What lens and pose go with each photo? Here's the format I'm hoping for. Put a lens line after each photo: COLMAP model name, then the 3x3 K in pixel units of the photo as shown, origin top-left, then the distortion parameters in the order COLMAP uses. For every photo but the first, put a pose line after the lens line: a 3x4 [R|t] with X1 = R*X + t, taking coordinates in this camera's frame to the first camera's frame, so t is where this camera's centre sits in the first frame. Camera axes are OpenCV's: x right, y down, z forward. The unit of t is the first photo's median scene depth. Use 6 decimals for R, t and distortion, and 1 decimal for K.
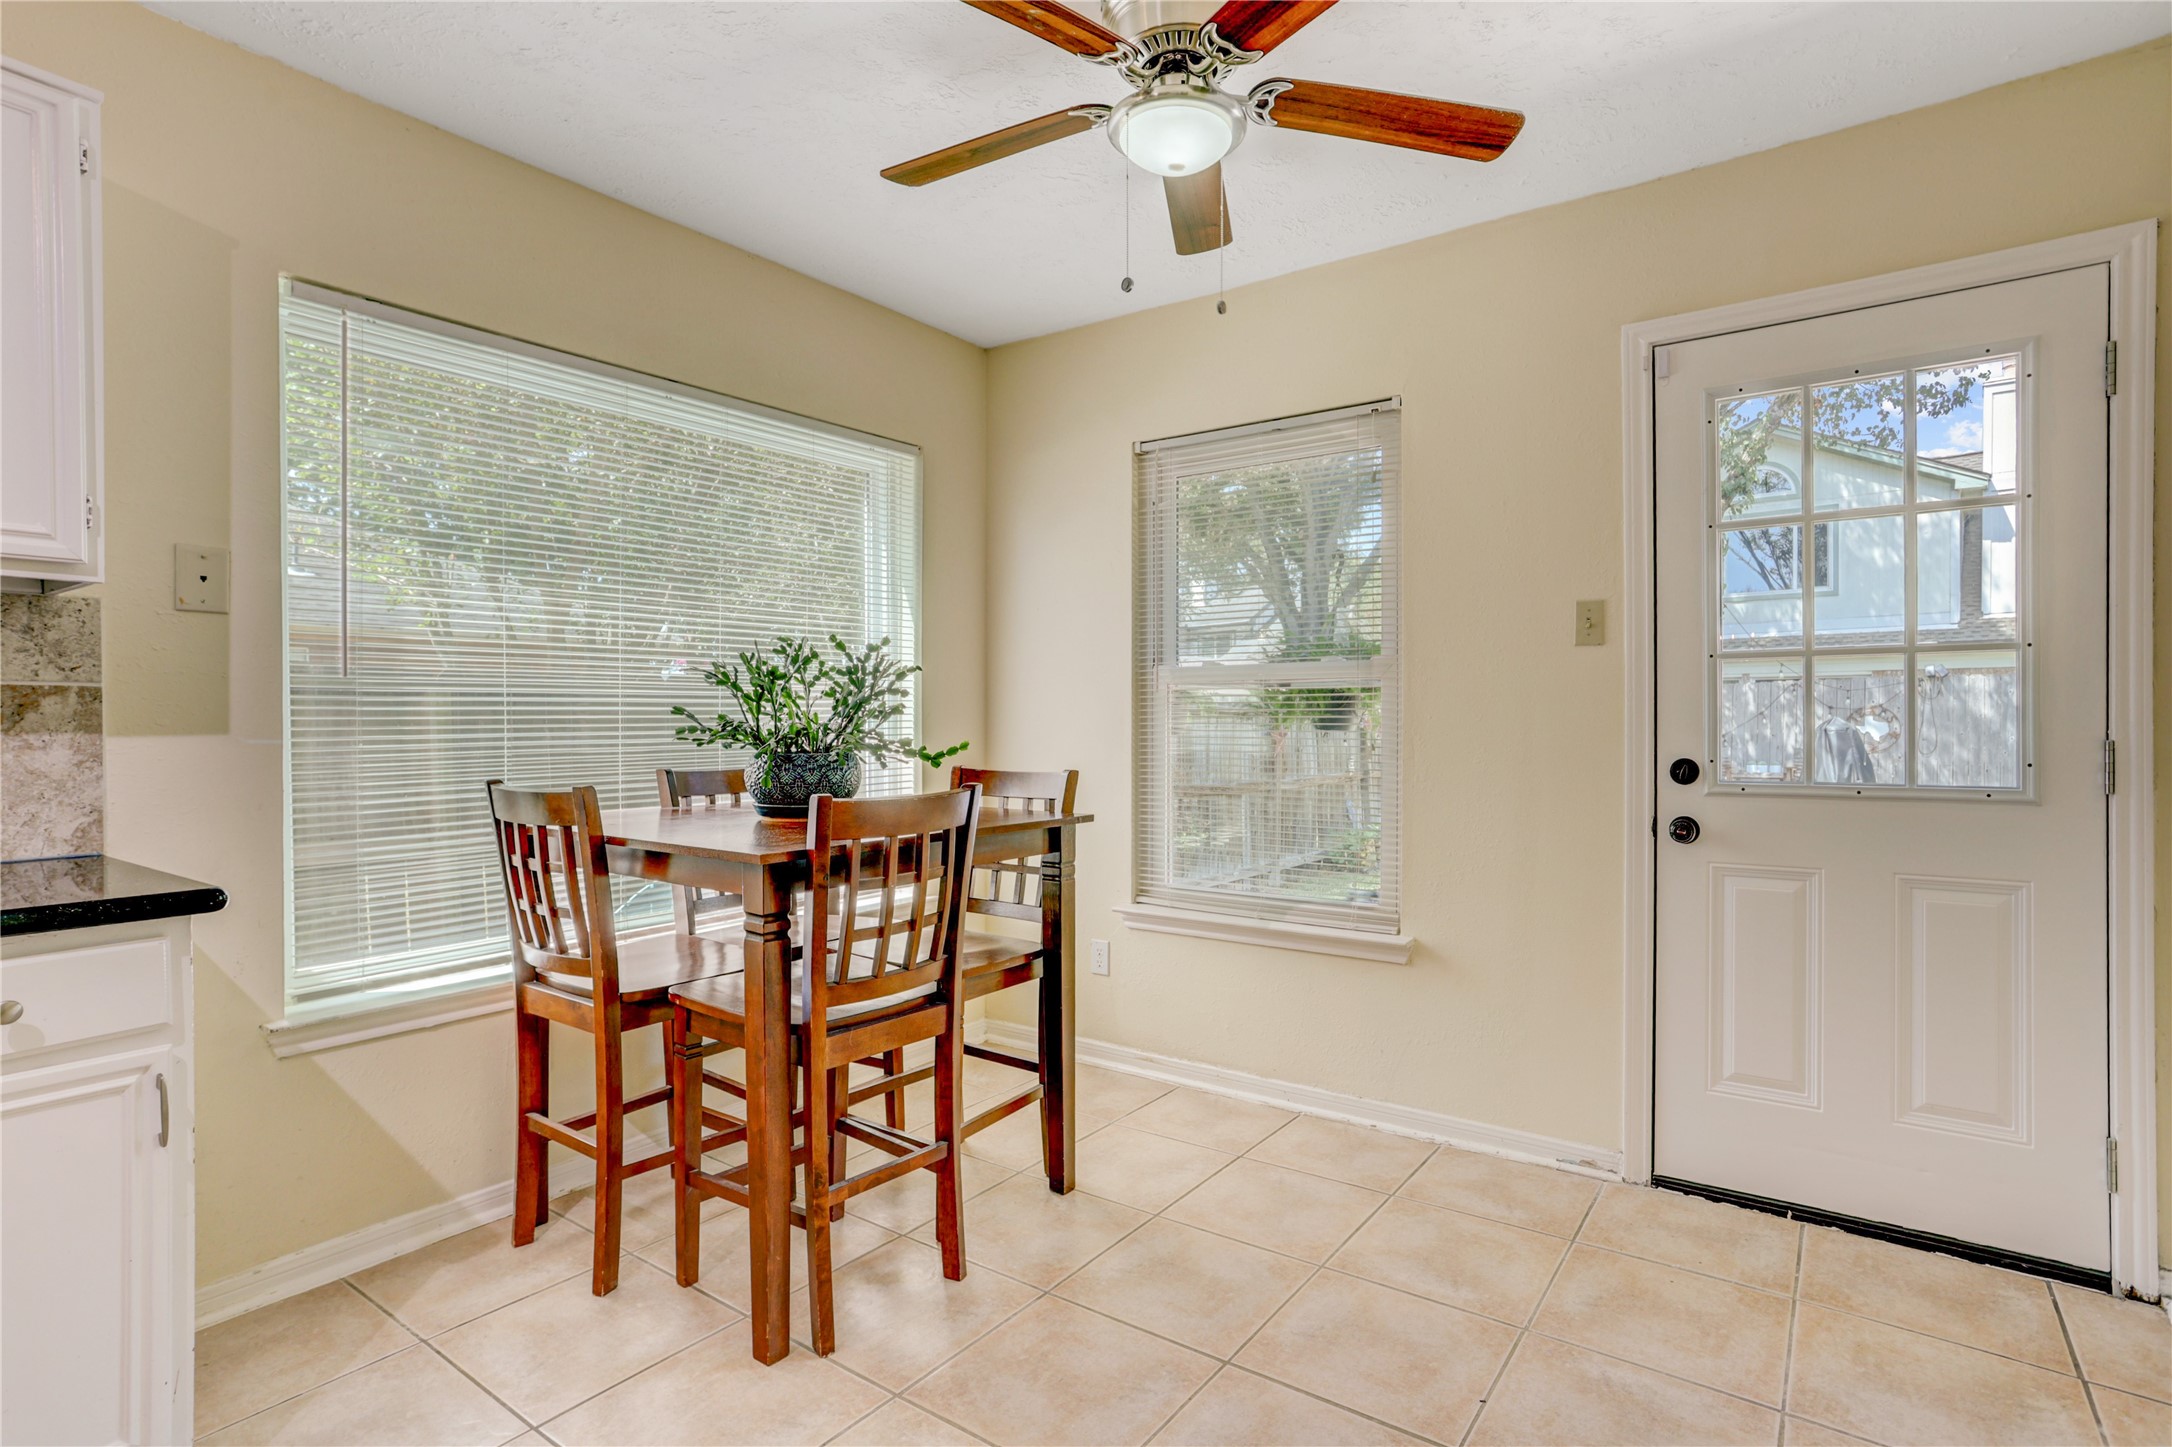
lens RADIAL K [[1081.6, 0, 1089.4], [0, 1081.6, 739.1], [0, 0, 1]] dist [-0.032866, -0.000067]
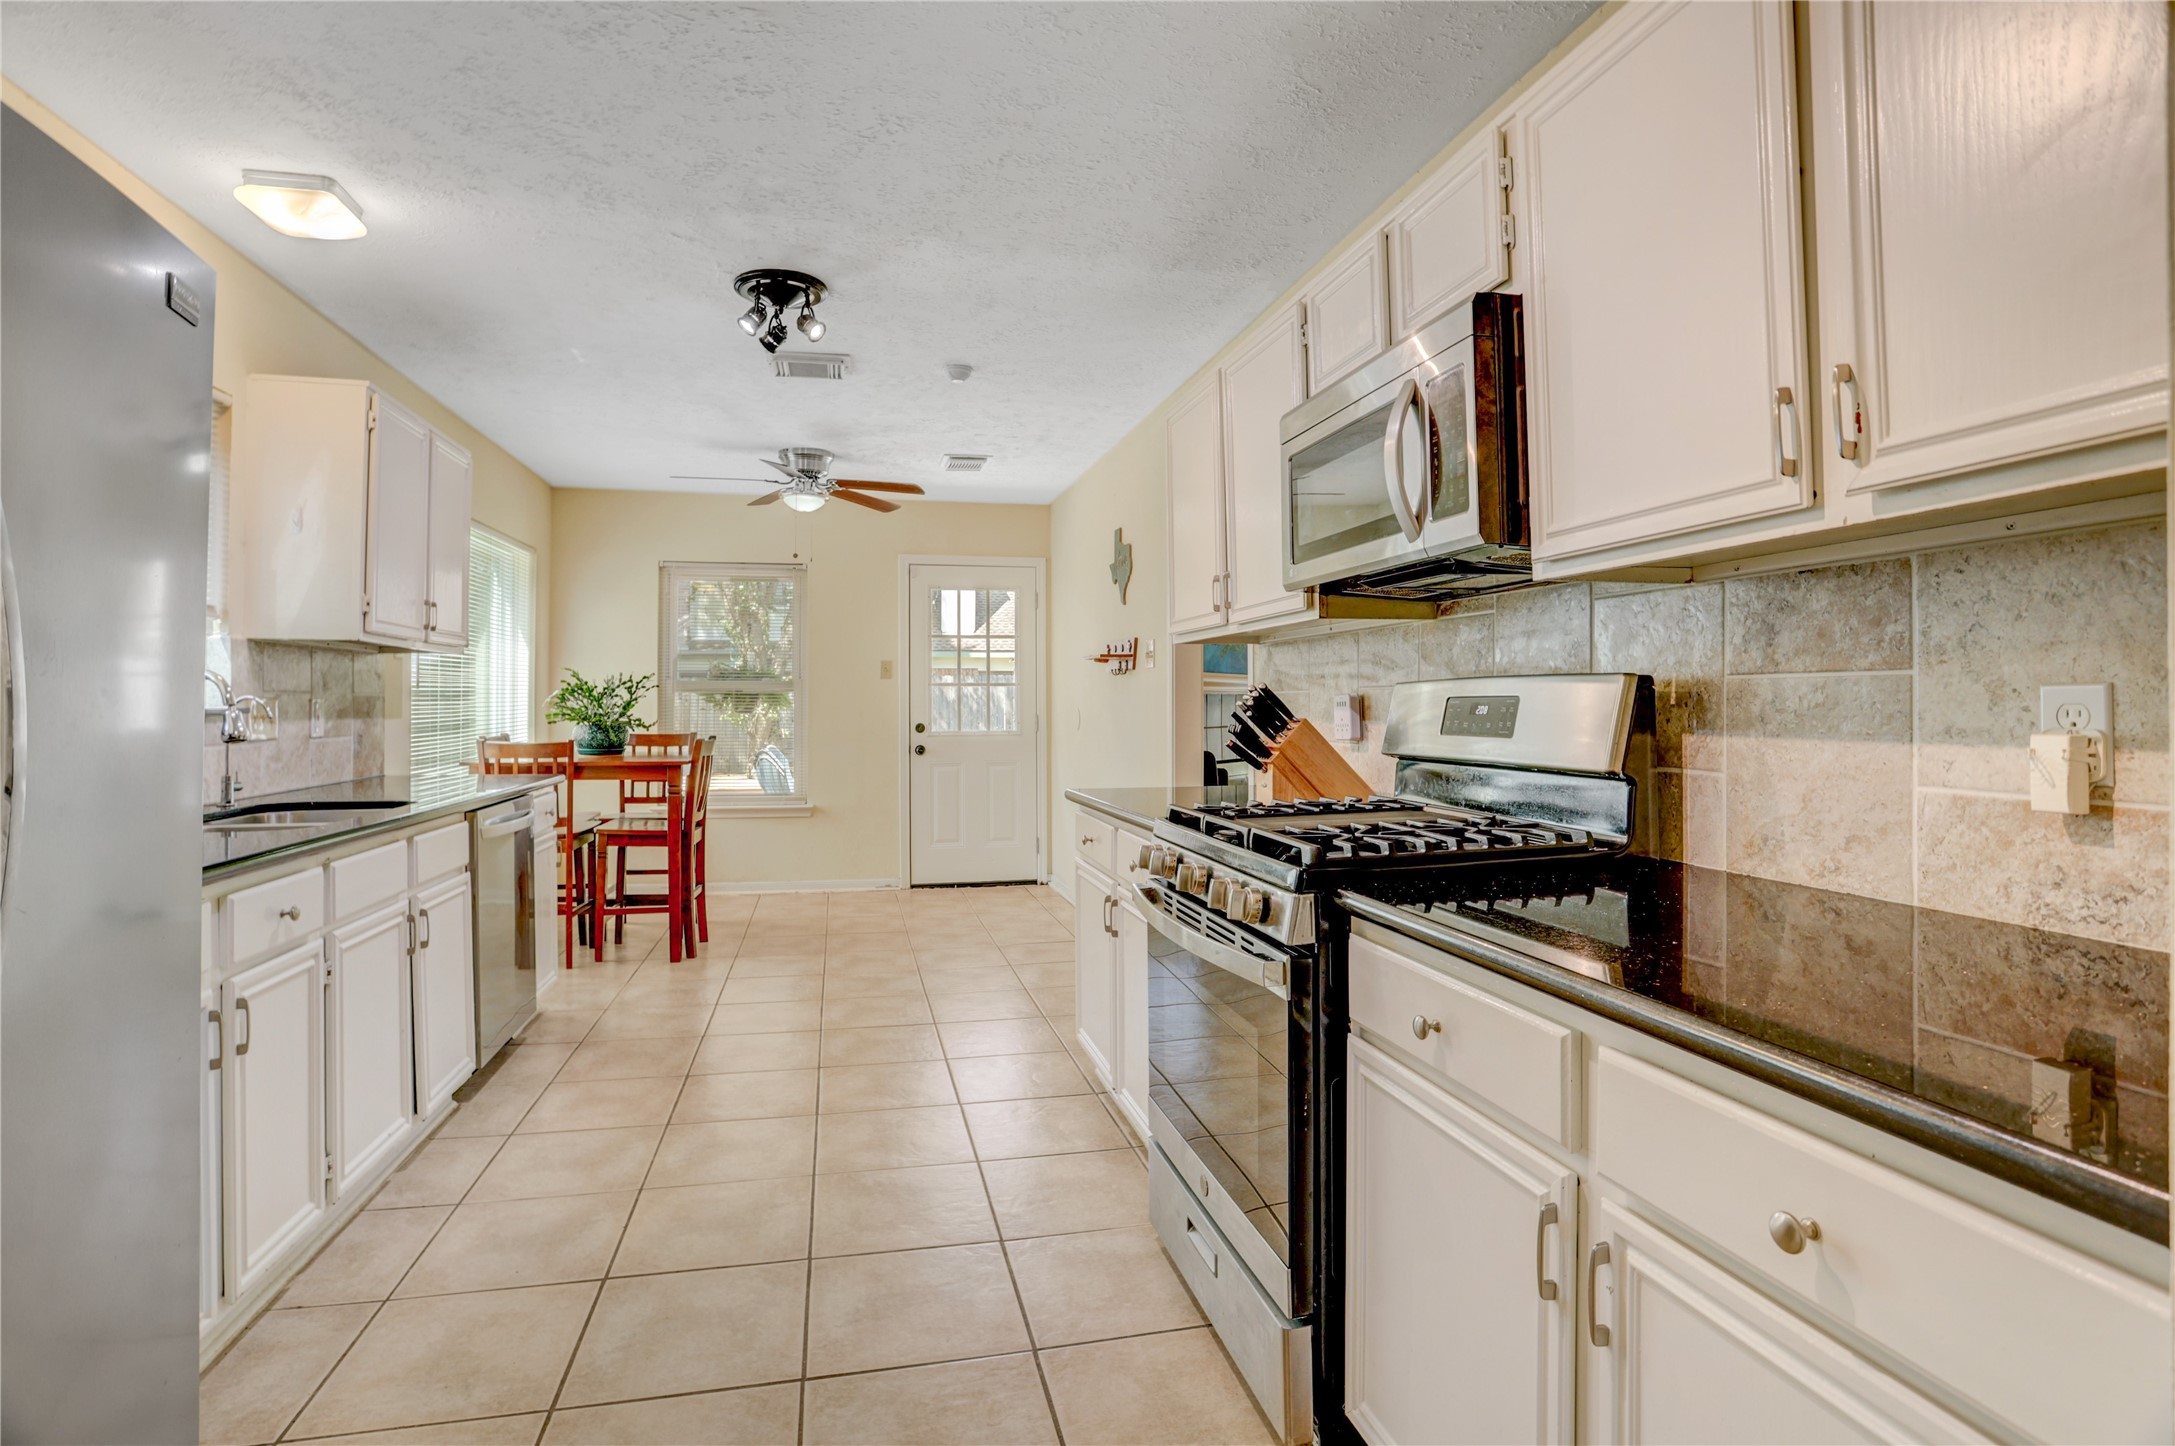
lens RADIAL K [[1064.3, 0, 1087.5], [0, 1064.3, 723.0], [0, 0, 1]] dist [-0.031399, 0.000159]
pose [[0.656854, -0.013125, 0.753904, -1.148501], [0.009669, 0.999913, 0.008983, -0.001945], [-0.753956, 0.001389, 0.656923, -1.035020]]
